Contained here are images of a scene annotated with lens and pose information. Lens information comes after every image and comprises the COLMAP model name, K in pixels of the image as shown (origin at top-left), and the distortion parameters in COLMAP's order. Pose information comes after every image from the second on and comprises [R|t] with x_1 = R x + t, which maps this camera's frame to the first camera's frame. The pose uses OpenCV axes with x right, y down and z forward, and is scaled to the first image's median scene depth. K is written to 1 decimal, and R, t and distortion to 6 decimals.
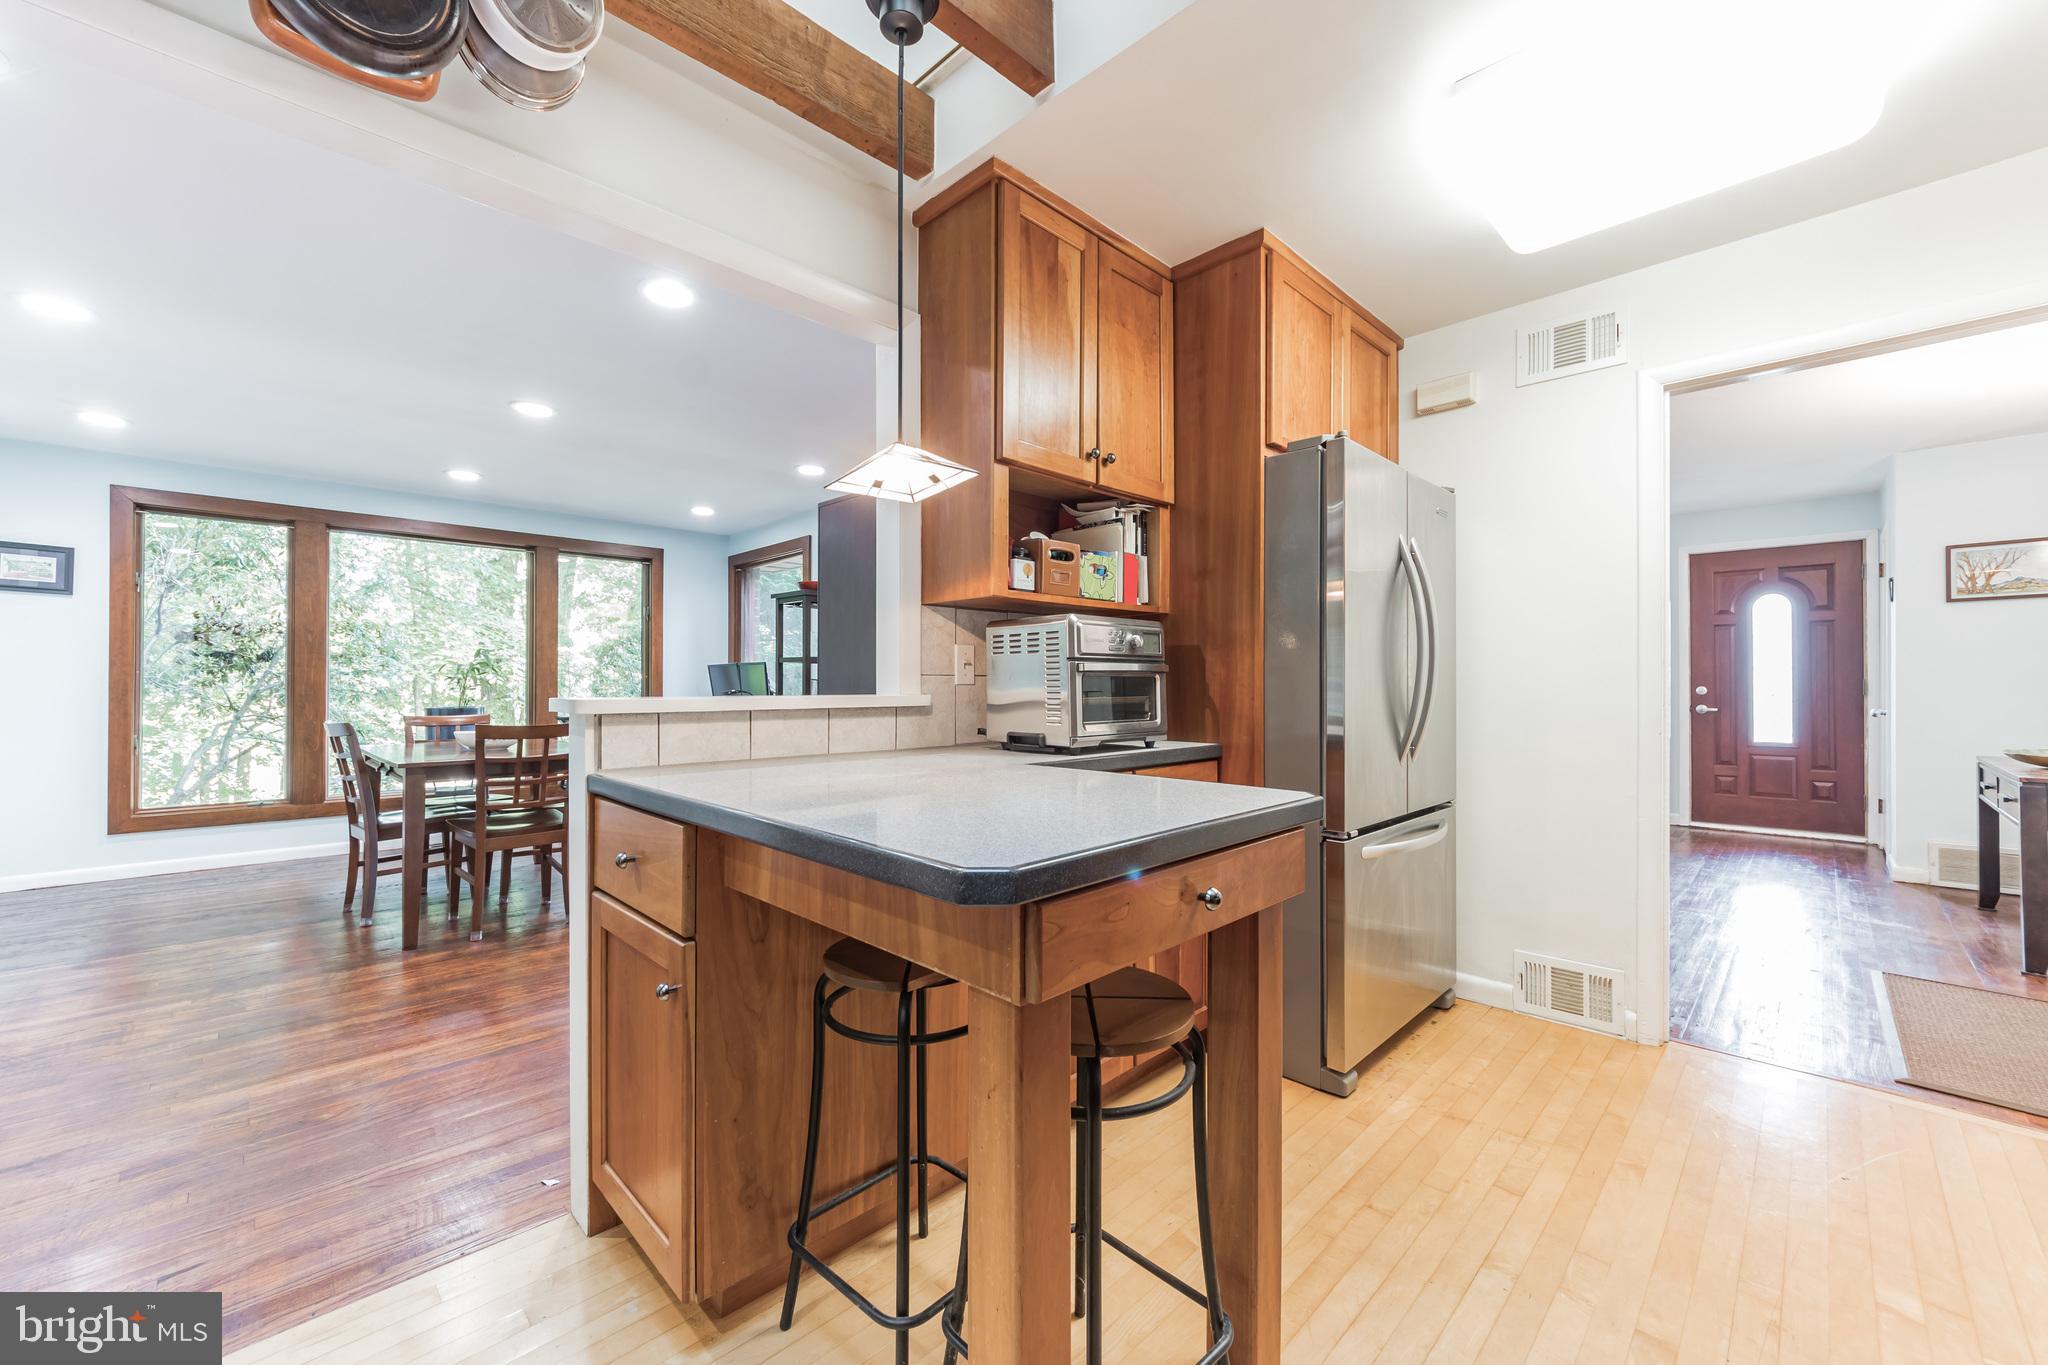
lens RADIAL K [[799.3, 0, 1033.1], [0, 799.3, 680.5], [0, 0, 1]] dist [-0.000316, -0.000077]
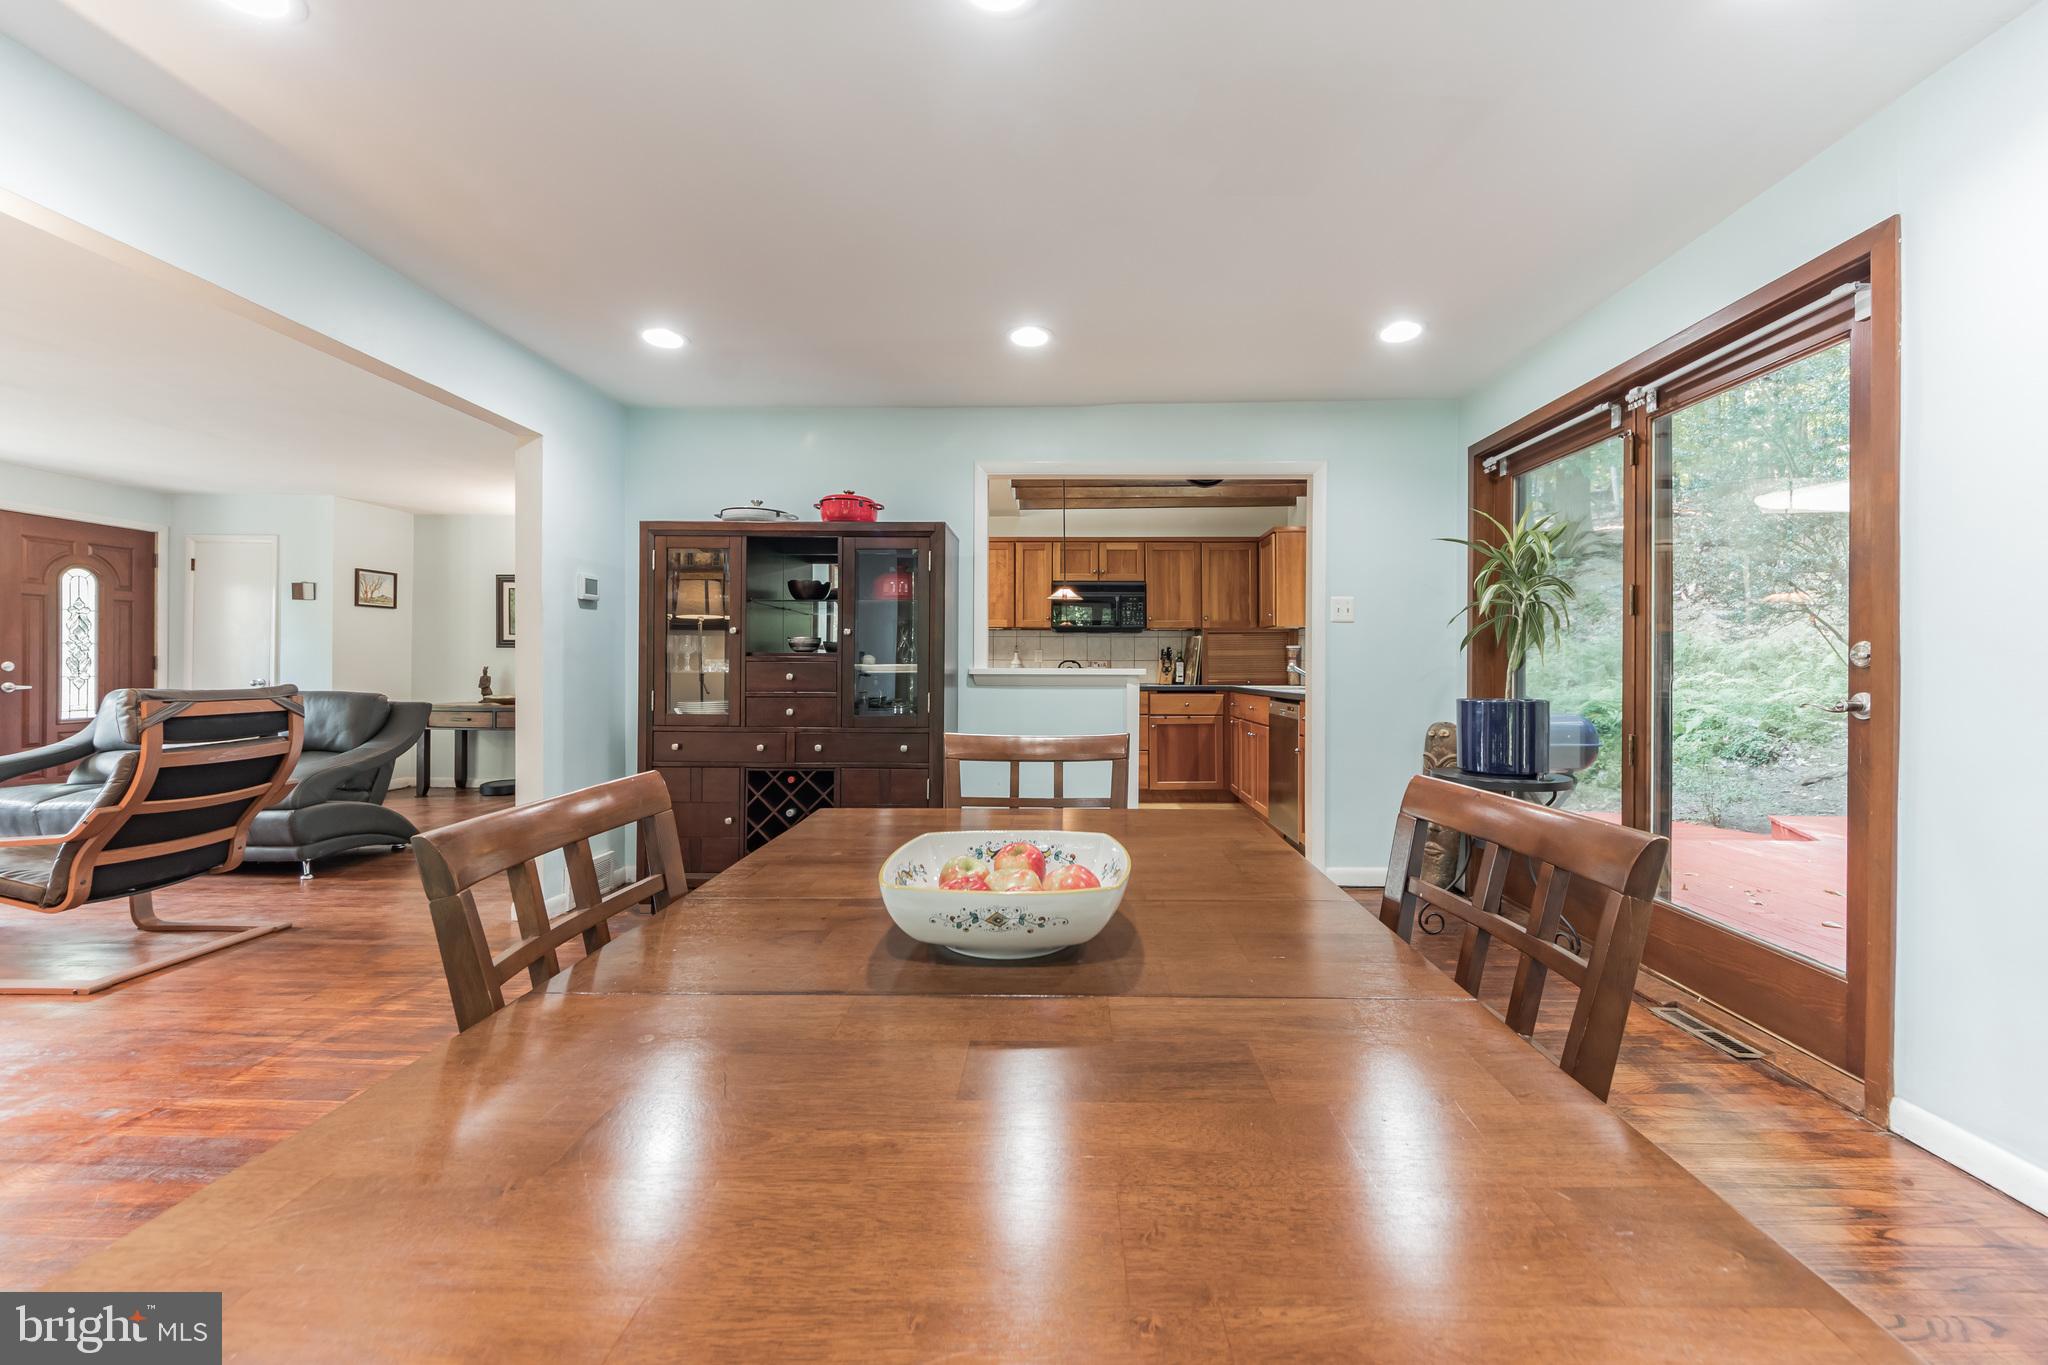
lens RADIAL K [[740.9, 0, 1024.0], [0, 740.9, 682.5], [0, 0, 1]] dist [-0.000539, -0.000095]
pose [[-0.694559, -0.016929, 0.719236, -0.548734], [-0.009105, 0.999850, 0.014742, 0.010711], [-0.719378, 0.003691, -0.694609, 0.796443]]
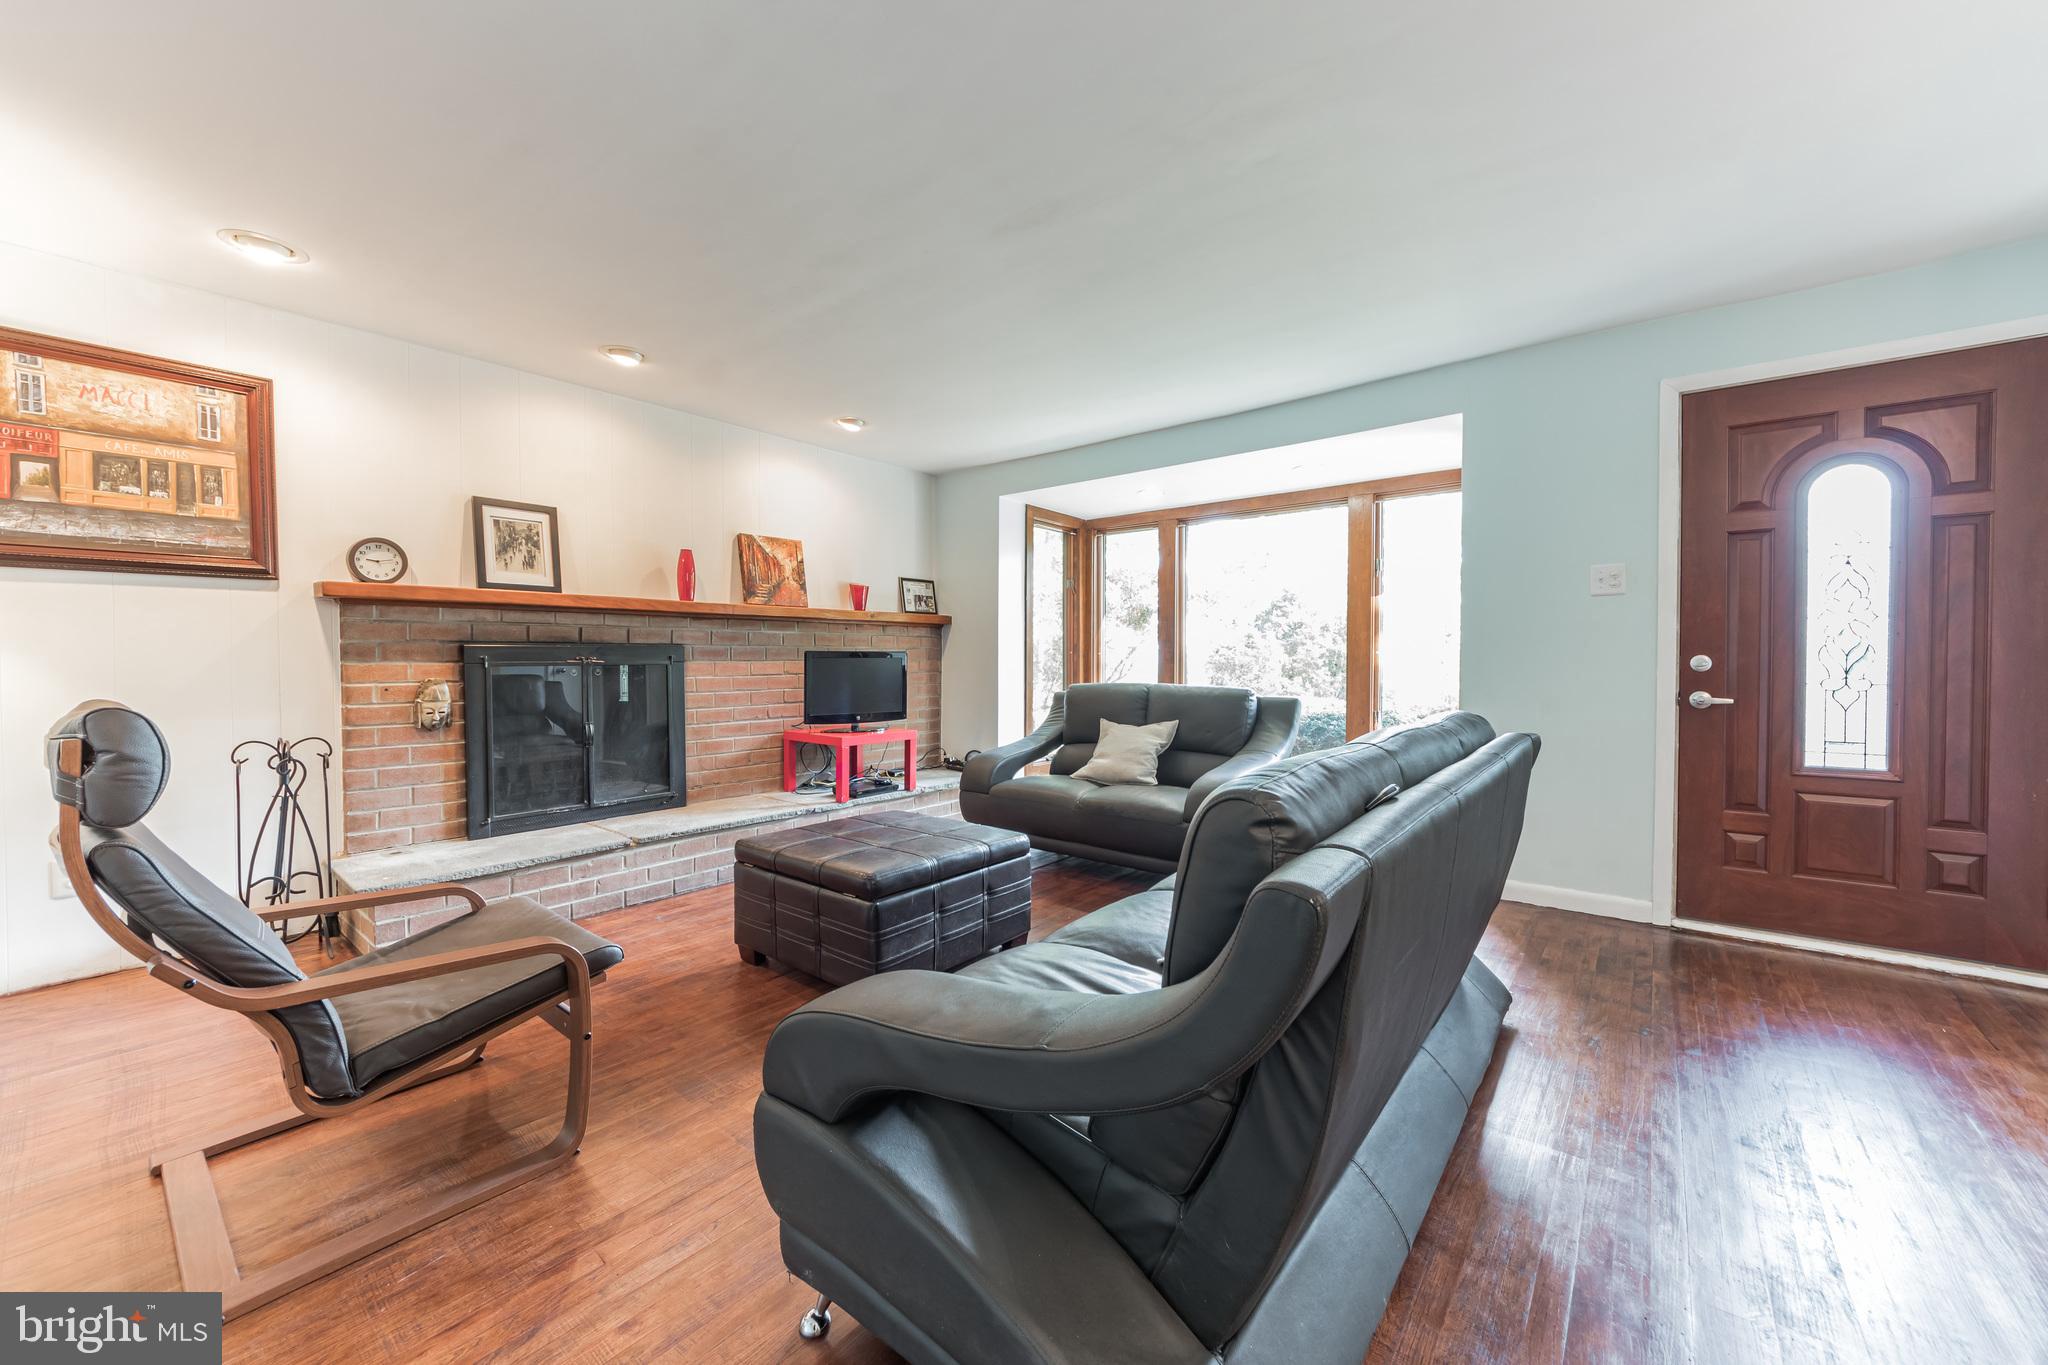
lens RADIAL K [[780.9, 0, 1046.6], [0, 780.9, 670.7], [0, 0, 1]] dist [-0.001320, -0.000205]
pose [[0.993539, -0.003794, 0.113427, 0.387391], [0.001476, 0.999788, 0.020518, 0.007006], [-0.113481, -0.020218, 0.993334, 0.585458]]
